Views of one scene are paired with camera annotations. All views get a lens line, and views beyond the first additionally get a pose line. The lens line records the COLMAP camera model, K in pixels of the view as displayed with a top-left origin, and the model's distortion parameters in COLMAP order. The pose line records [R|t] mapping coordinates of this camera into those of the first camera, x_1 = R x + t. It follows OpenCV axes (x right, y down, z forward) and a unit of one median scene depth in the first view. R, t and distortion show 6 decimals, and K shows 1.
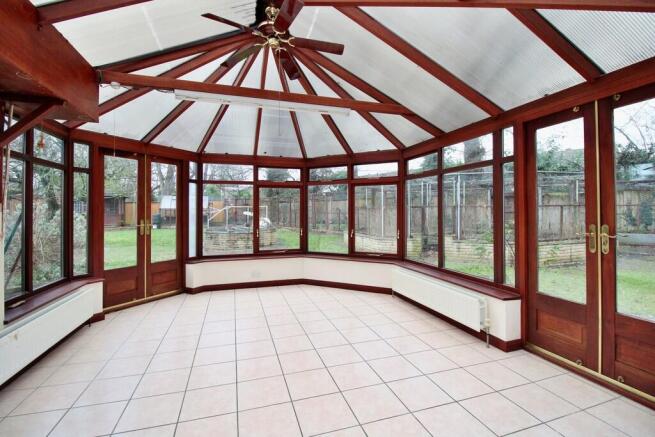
lens RADIAL K [[307.2, 0, 328.5], [0, 307.2, 214.4], [0, 0, 1]] dist [-0.017415, -0.001594]
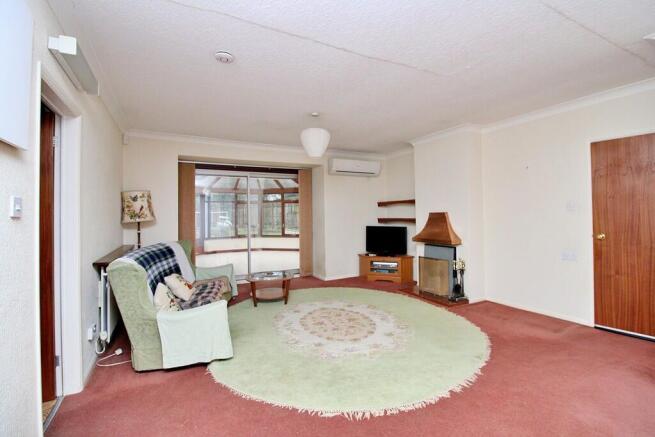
lens RADIAL K [[307.2, 0, 328.4], [0, 307.2, 215.6], [0, 0, 1]] dist [-0.017415, -0.001594]
pose [[0.985043, -0.007553, 0.172144, 0.019223], [0.008440, 0.999955, -0.004417, 0.003577], [-0.172103, 0.005804, 0.985062, -1.124514]]
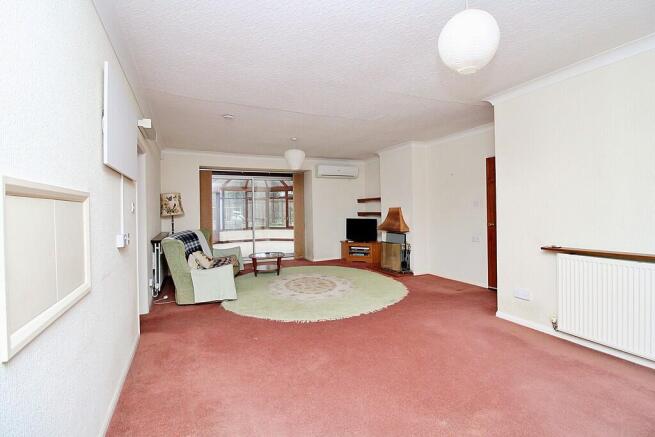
lens RADIAL K [[307.2, 0, 330.3], [0, 307.2, 215.7], [0, 0, 1]] dist [-0.017415, -0.001594]
pose [[0.991155, -0.013464, 0.132027, 0.092988], [0.011748, 0.999836, 0.013769, 0.004858], [-0.132190, -0.012096, 0.991151, -1.442694]]
